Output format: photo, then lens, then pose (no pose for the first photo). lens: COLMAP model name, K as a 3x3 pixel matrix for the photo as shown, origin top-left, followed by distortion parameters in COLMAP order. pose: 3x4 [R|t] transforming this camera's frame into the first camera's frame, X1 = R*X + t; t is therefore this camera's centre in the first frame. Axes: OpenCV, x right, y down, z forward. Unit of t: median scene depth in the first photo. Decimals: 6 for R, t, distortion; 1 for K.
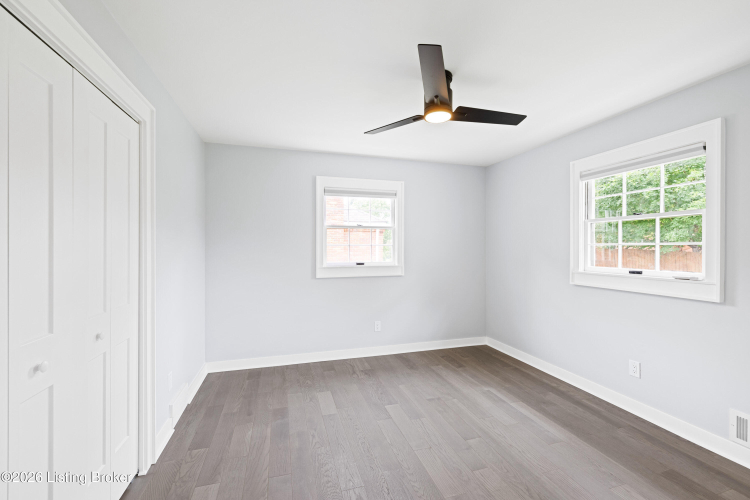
lens RADIAL K [[309.4, 0, 372.8], [0, 309.4, 245.2], [0, 0, 1]] dist [0.002093, 0.000084]
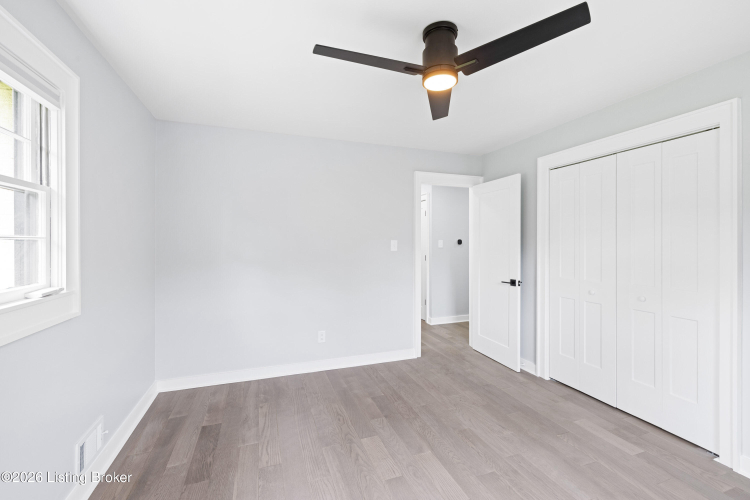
lens RADIAL K [[309.4, 0, 374.9], [0, 309.4, 245.4], [0, 0, 1]] dist [0.002093, 0.000084]
pose [[-0.997899, 0.000219, -0.064785, 0.481324], [-0.000379, 0.999957, 0.009220, 0.010829], [0.064784, 0.009225, -0.997857, 1.996189]]
